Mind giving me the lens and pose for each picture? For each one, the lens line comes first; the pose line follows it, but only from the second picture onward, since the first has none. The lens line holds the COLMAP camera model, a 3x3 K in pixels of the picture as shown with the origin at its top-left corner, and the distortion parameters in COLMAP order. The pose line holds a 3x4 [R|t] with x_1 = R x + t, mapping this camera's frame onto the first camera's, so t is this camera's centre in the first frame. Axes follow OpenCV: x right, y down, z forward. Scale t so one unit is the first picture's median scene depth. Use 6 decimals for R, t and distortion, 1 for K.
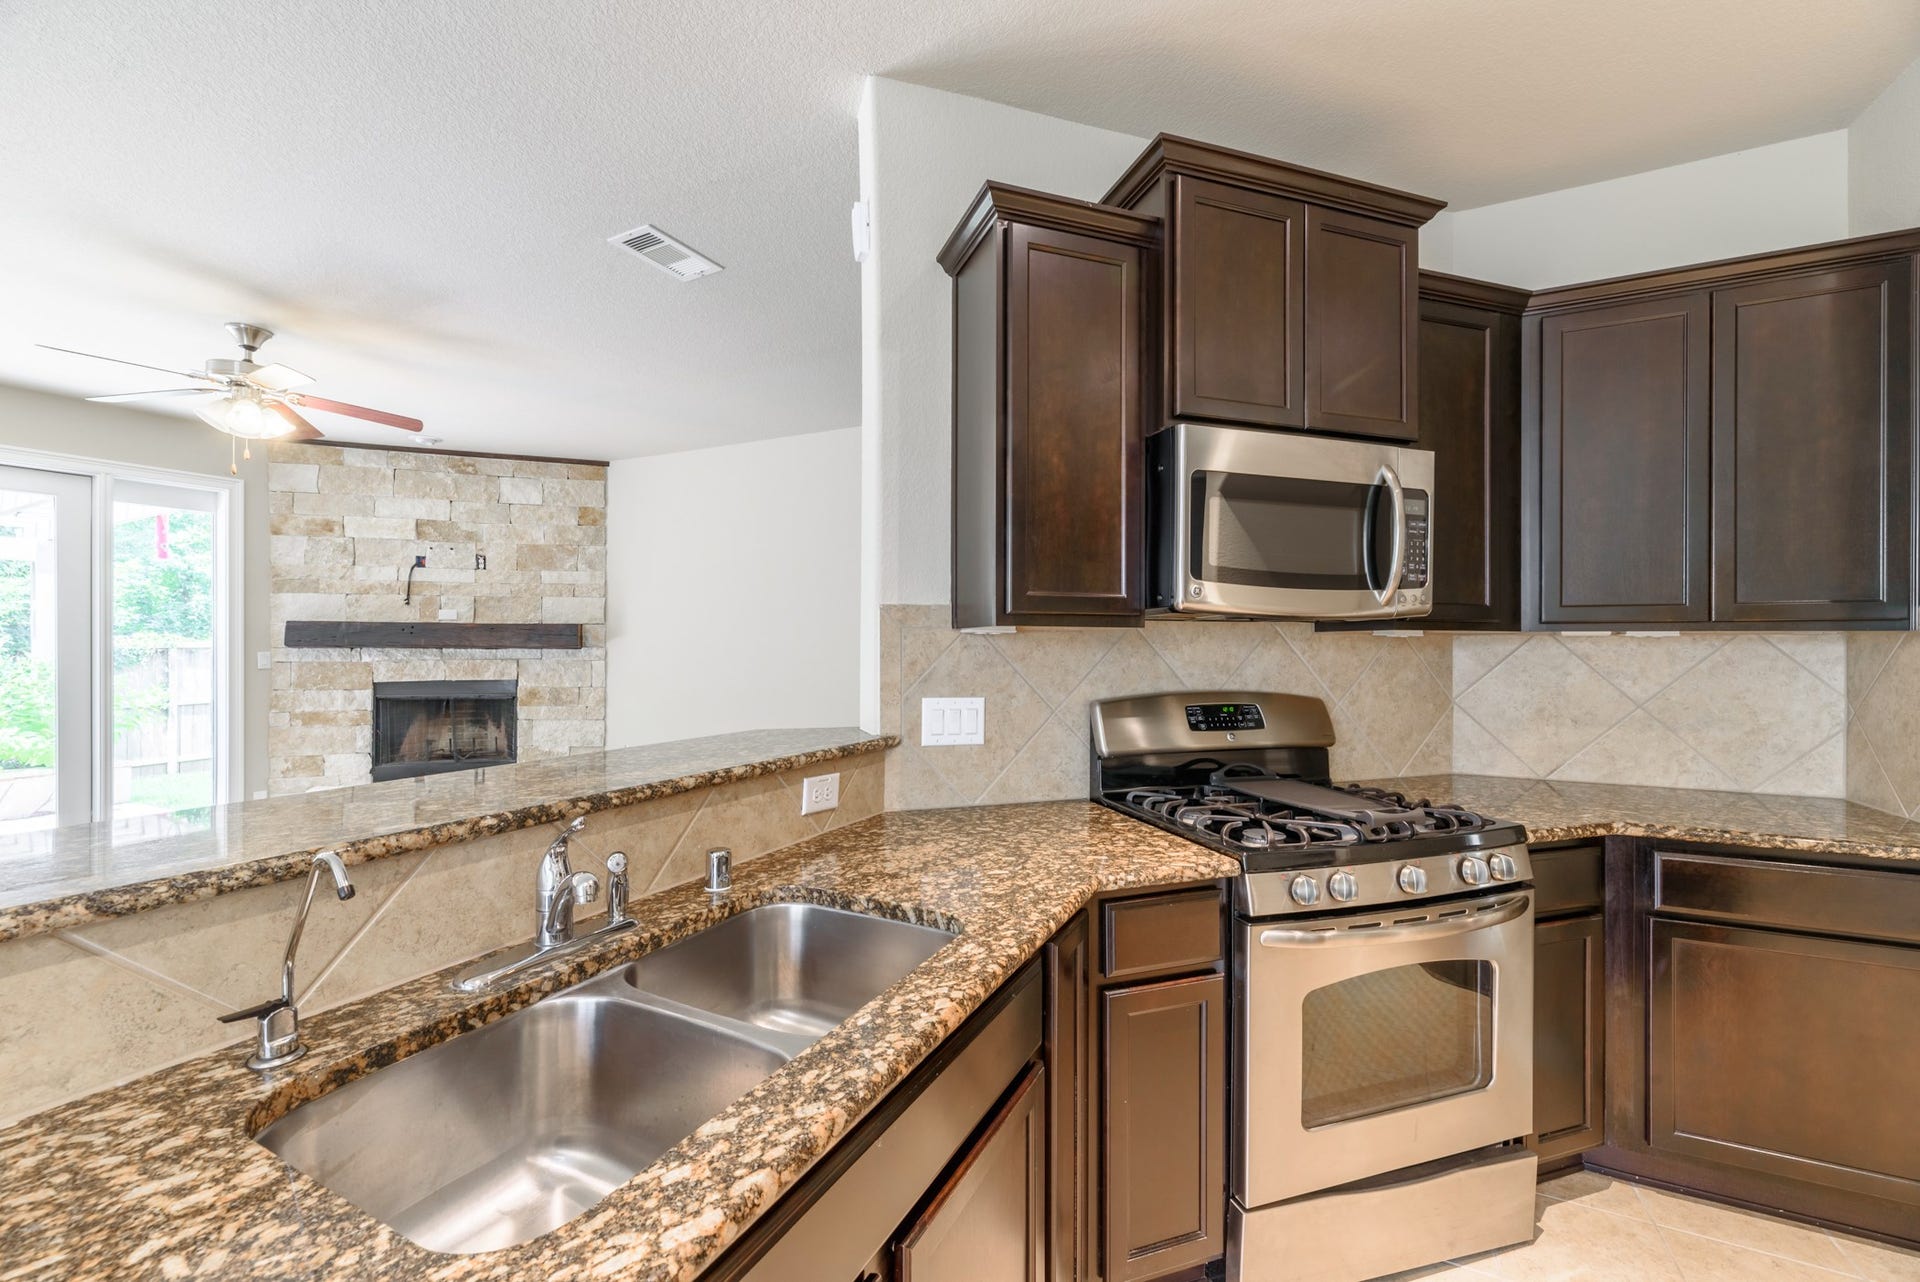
lens RADIAL K [[768.2, 0, 958.0], [0, 768.2, 649.3], [0, 0, 1]] dist [-0.001122, 0.000446]
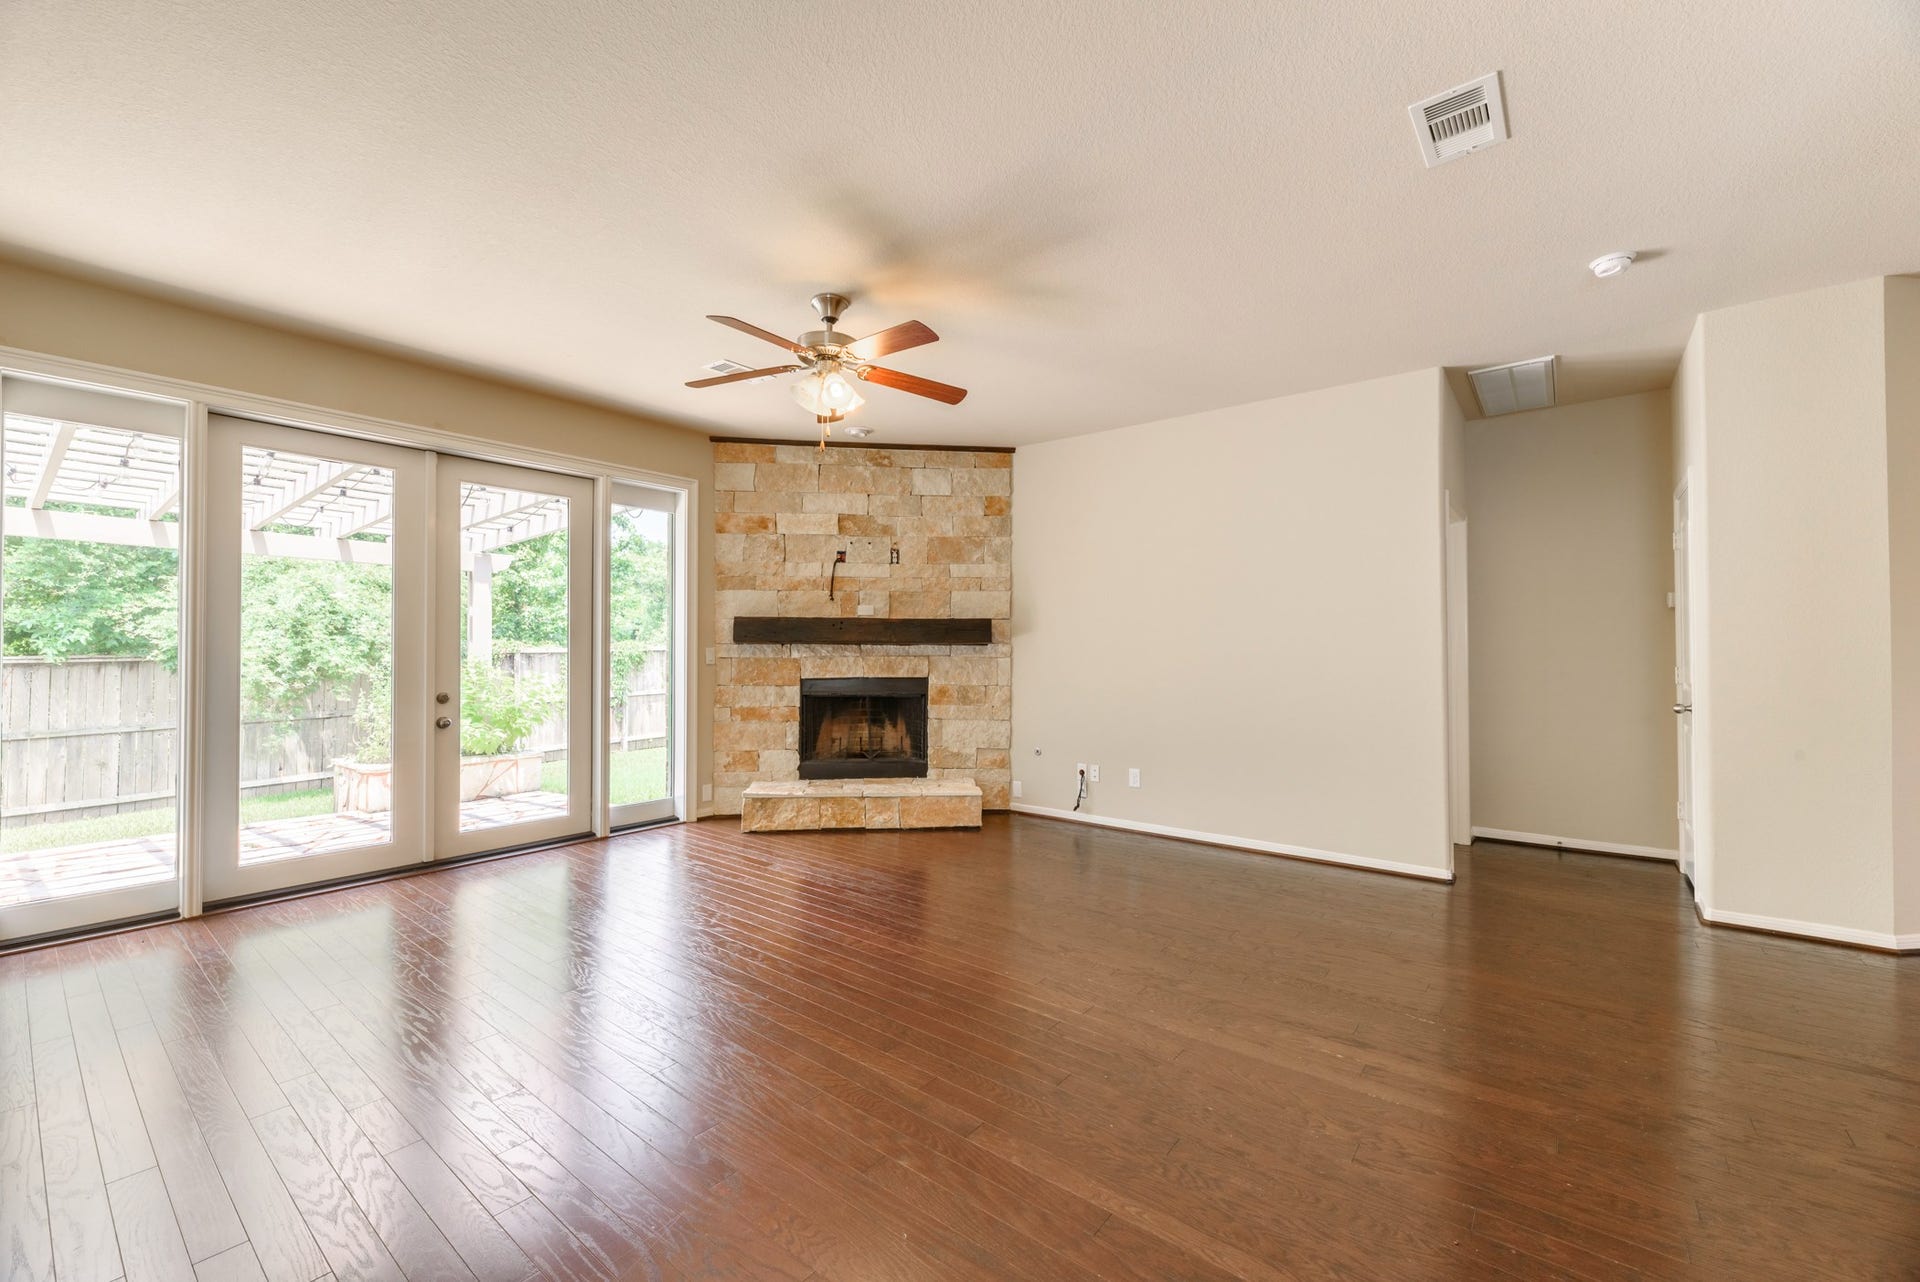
lens RADIAL K [[768.2, 0, 951.3], [0, 768.2, 645.9], [0, 0, 1]] dist [-0.001122, 0.000446]
pose [[0.976871, -0.004385, -0.213785, -0.907189], [0.000549, 0.999838, -0.017997, 0.047235], [0.213829, 0.017463, 0.976715, 0.170897]]
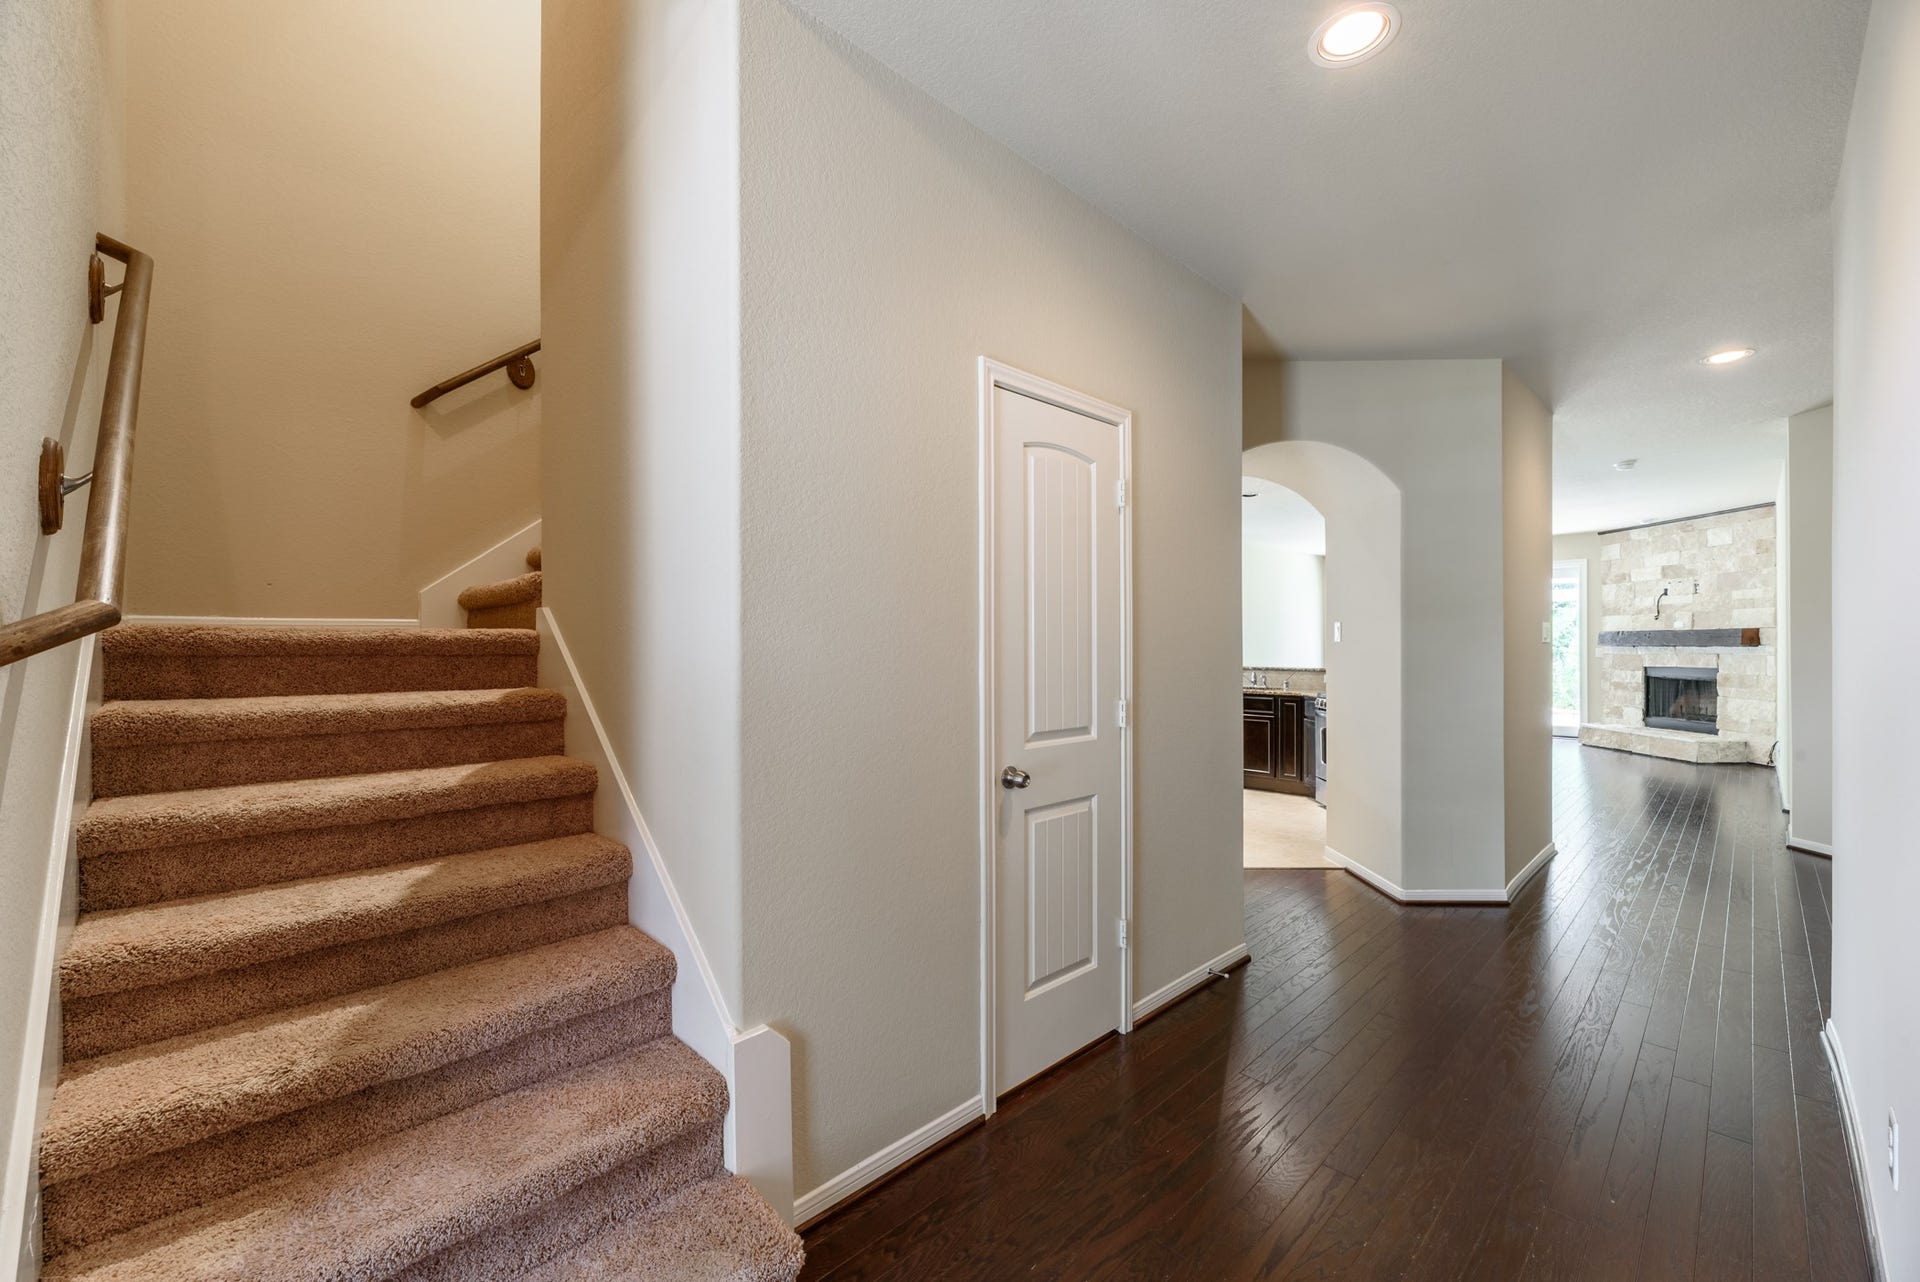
lens RADIAL K [[768.2, 0, 958.1], [0, 768.2, 644.6], [0, 0, 1]] dist [-0.001122, 0.000446]
pose [[-0.333743, -0.001371, -0.942663, 3.351806], [0.002489, 0.999994, -0.002335, -0.012831], [0.942661, -0.003126, -0.333737, 0.375650]]
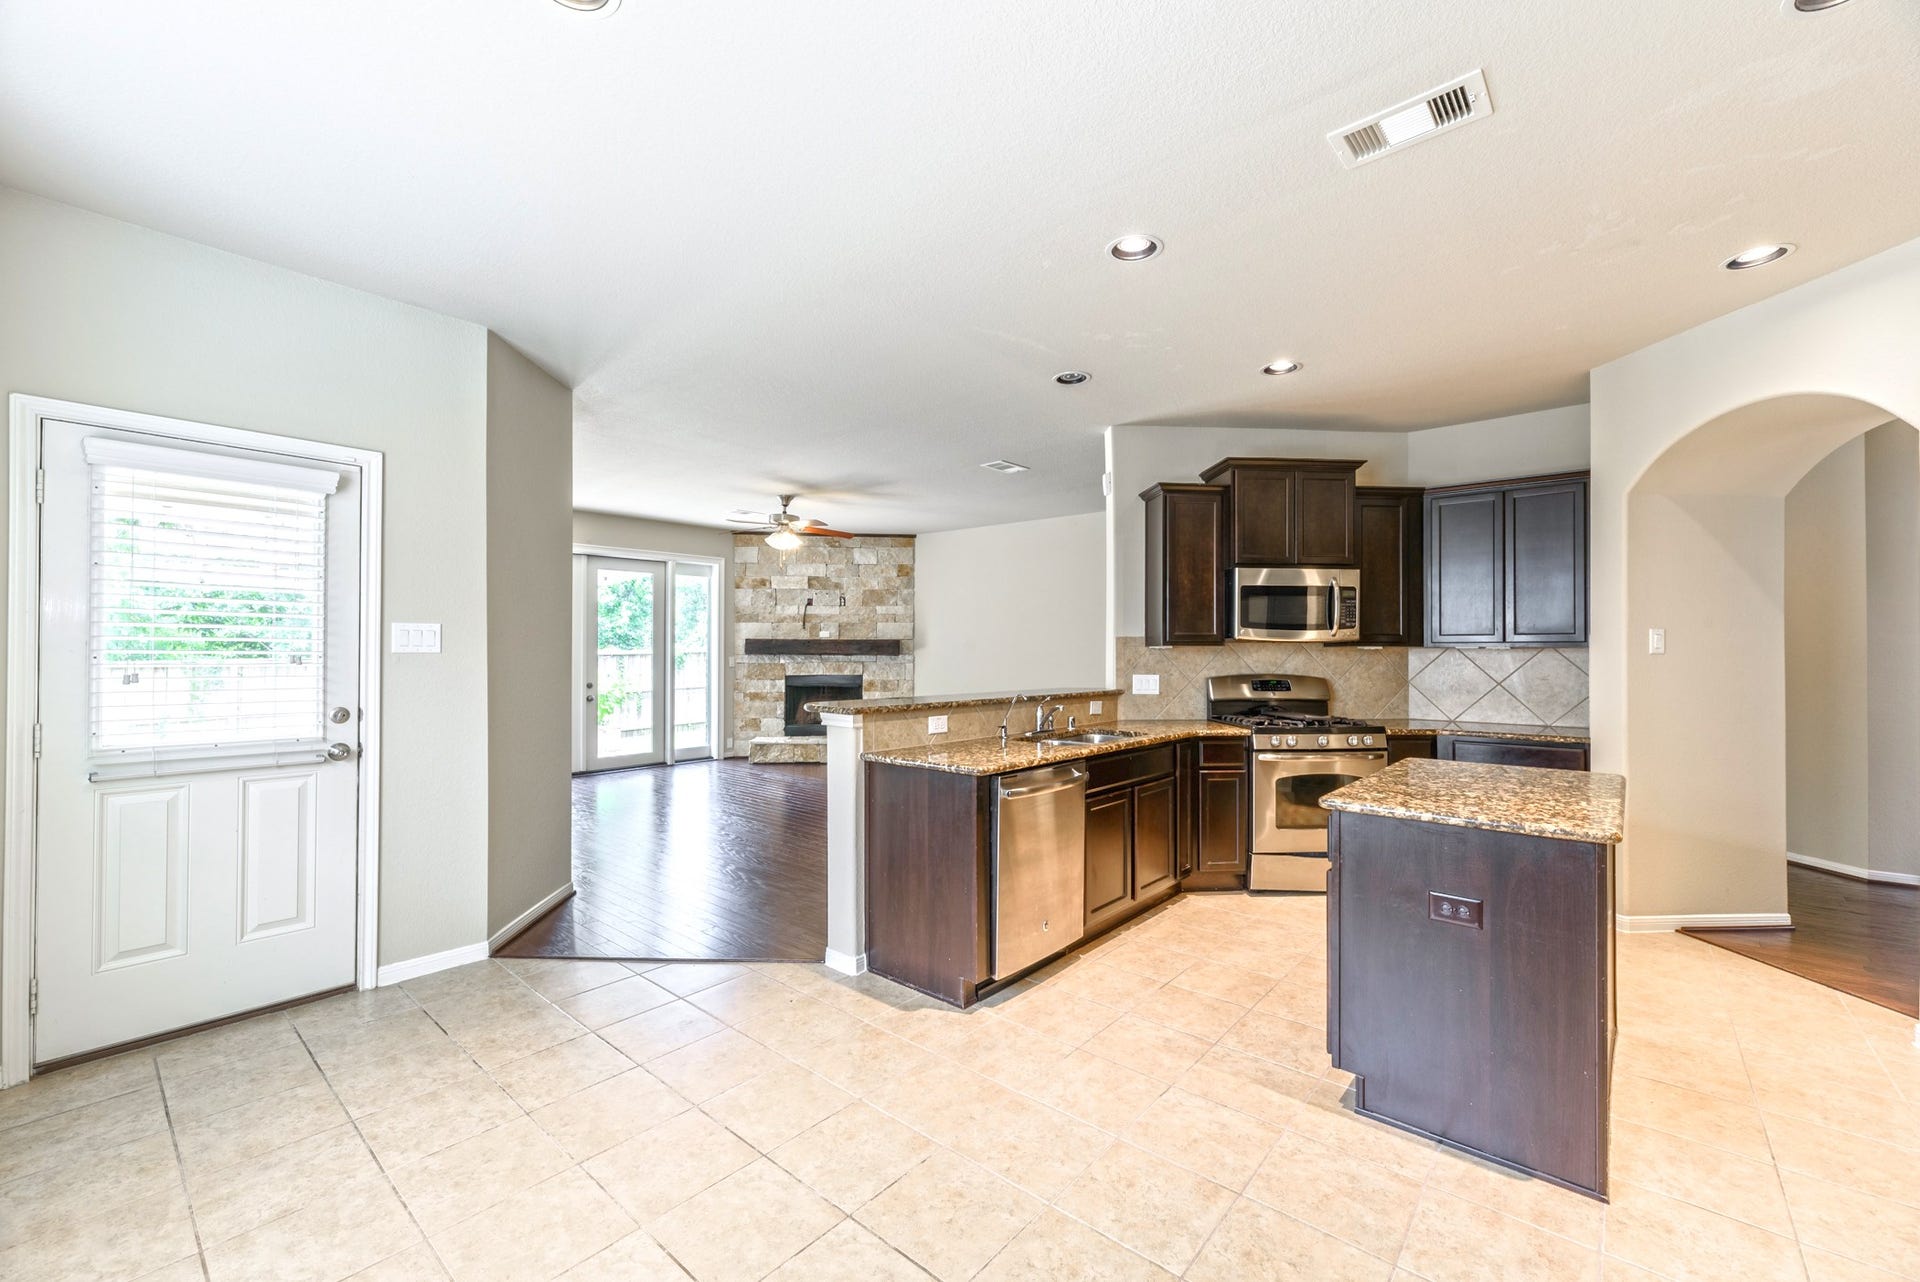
lens RADIAL K [[768.2, 0, 953.3], [0, 768.2, 645.0], [0, 0, 1]] dist [-0.001122, 0.000446]
pose [[0.968915, -0.002710, -0.247378, 0.004119], [-0.001253, 0.999873, -0.015862, 0.007170], [0.247389, 0.015679, 0.968789, -1.324024]]
